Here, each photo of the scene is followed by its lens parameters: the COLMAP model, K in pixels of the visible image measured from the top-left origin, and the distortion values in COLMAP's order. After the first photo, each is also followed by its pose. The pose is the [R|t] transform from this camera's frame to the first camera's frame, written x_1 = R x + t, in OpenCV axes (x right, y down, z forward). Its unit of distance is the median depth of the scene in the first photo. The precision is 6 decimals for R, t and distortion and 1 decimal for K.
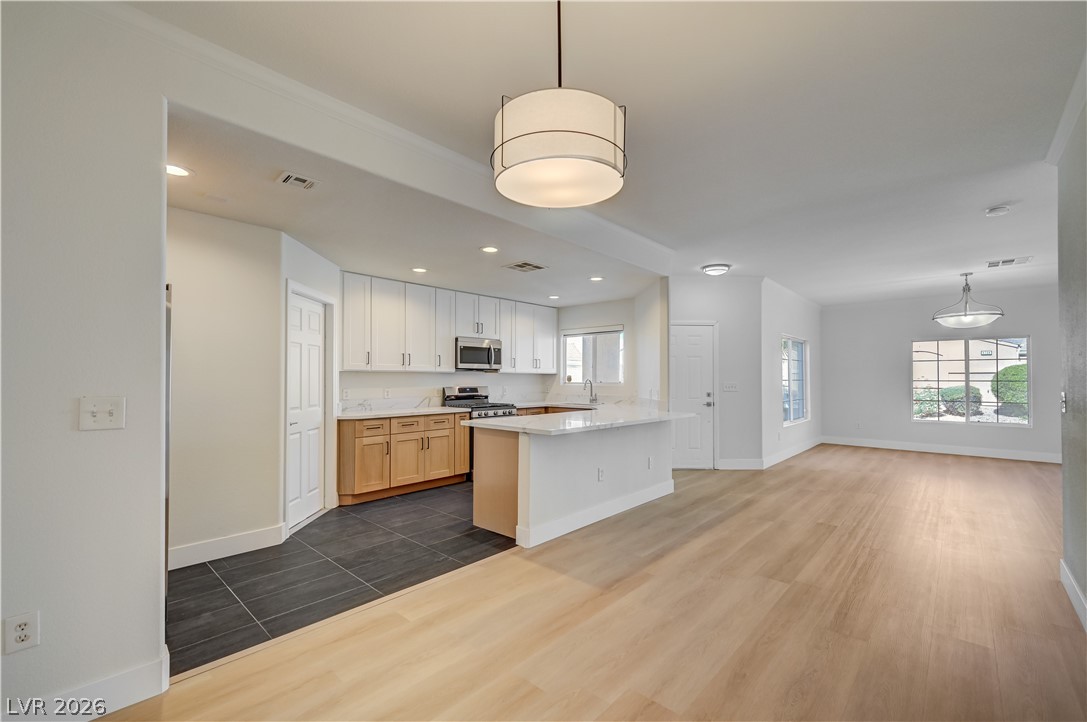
lens RADIAL K [[458.4, 0, 541.5], [0, 458.4, 369.9], [0, 0, 1]] dist [0.000560, 0.000032]
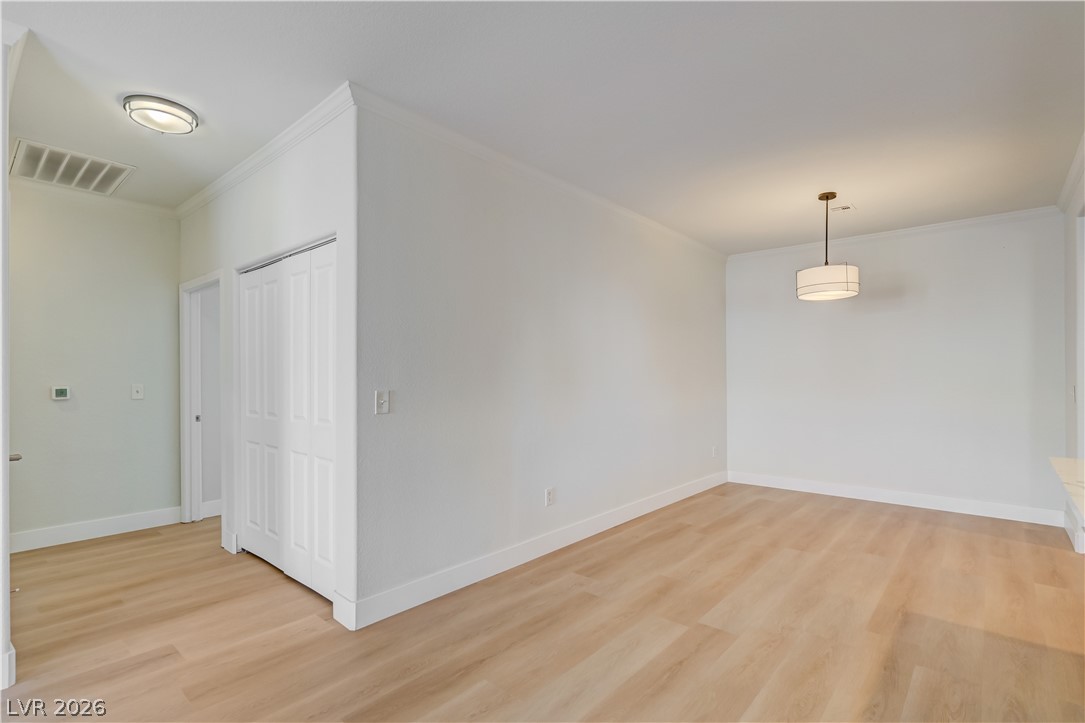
lens RADIAL K [[516.2, 0, 543.0], [0, 516.2, 378.8], [0, 0, 1]] dist [-0.000165, -0.000056]
pose [[-0.999595, 0.001548, -0.028408, 0.421860], [0.001763, 0.999970, -0.007543, 0.016569], [0.028395, -0.007590, -0.999568, 0.960484]]
